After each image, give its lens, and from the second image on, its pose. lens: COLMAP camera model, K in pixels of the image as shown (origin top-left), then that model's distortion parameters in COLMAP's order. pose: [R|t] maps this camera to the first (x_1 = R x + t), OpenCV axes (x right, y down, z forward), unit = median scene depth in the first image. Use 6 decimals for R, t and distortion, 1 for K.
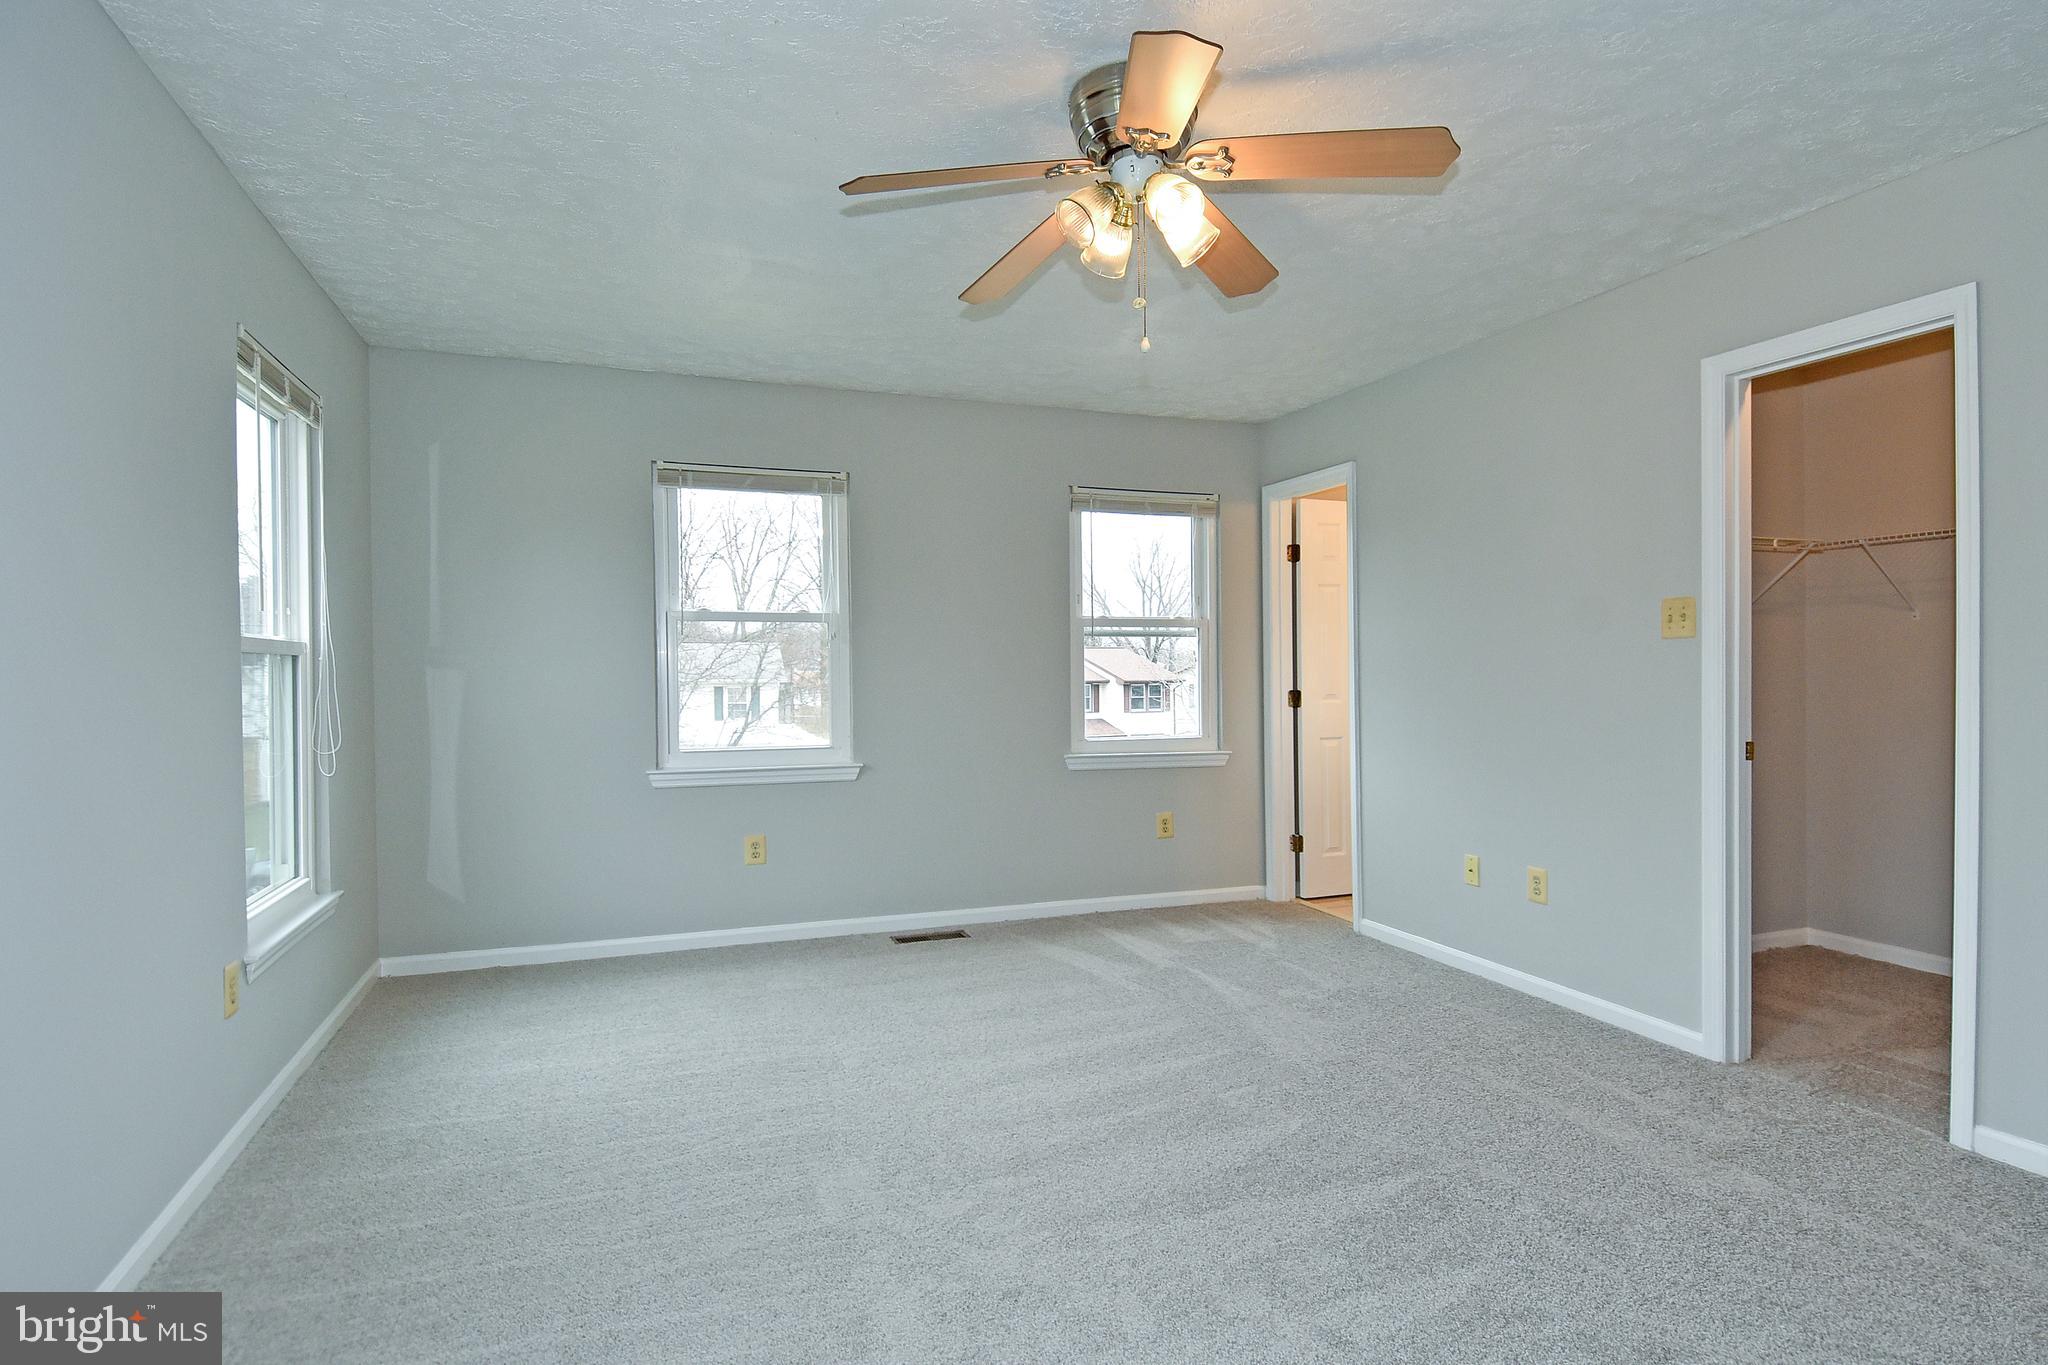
lens RADIAL K [[1042.8, 0, 1064.3], [0, 1042.8, 677.9], [0, 0, 1]] dist [0.041723, -0.071549]
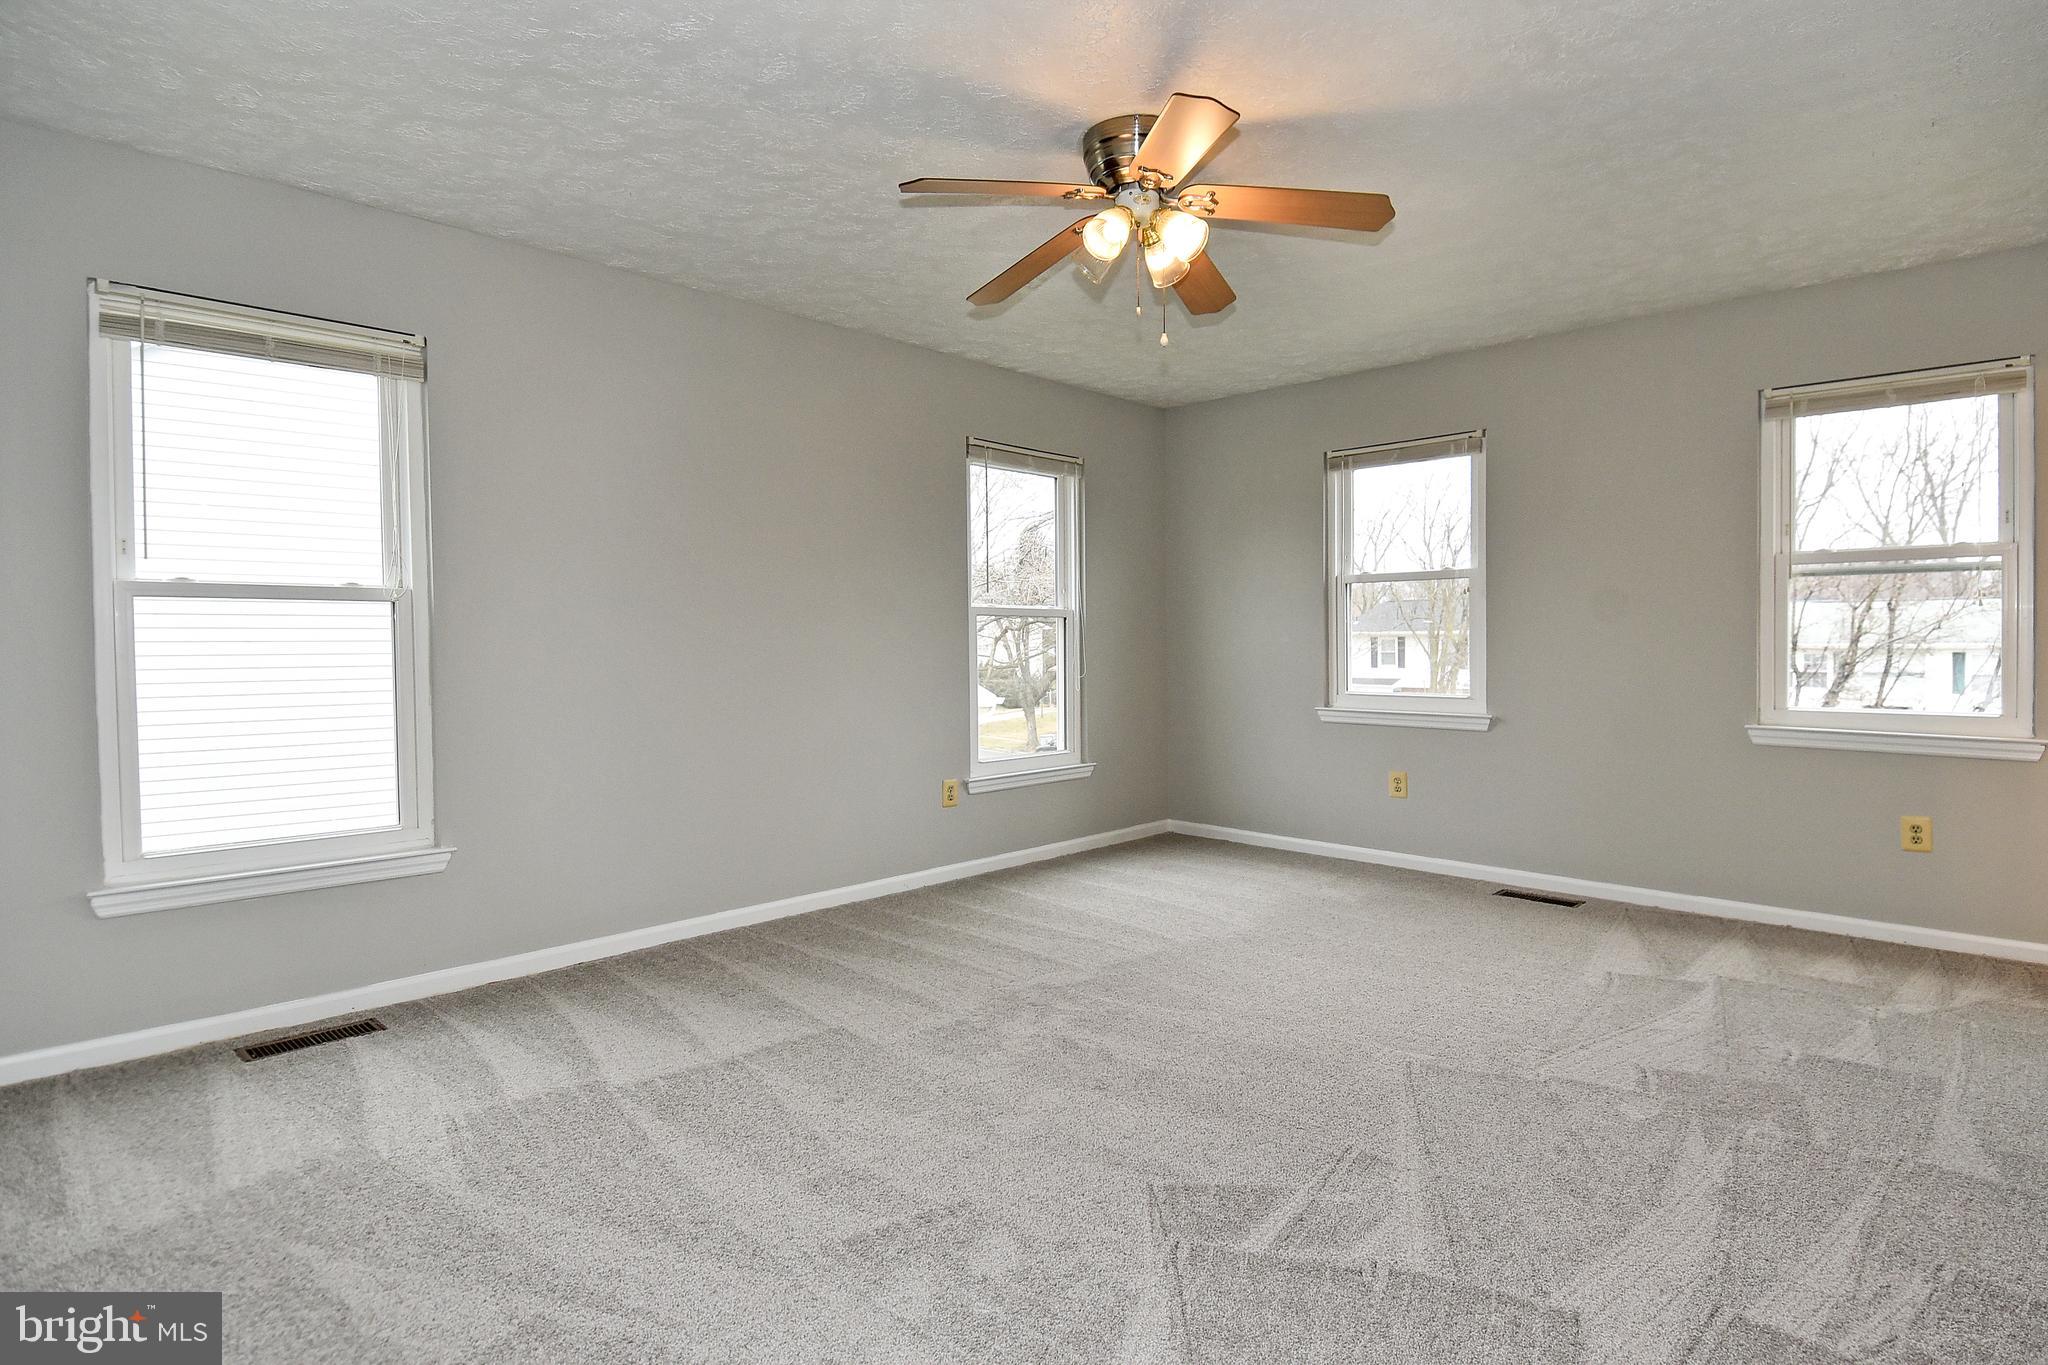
lens RADIAL K [[1058.9, 0, 1048.6], [0, 1058.9, 657.8], [0, 0, 1]] dist [0.045400, -0.041042]
pose [[0.451549, 0.018679, -0.892051, 0.537175], [-0.003081, 0.999808, 0.019375, 0.007493], [0.892241, -0.006001, 0.451520, 0.150380]]
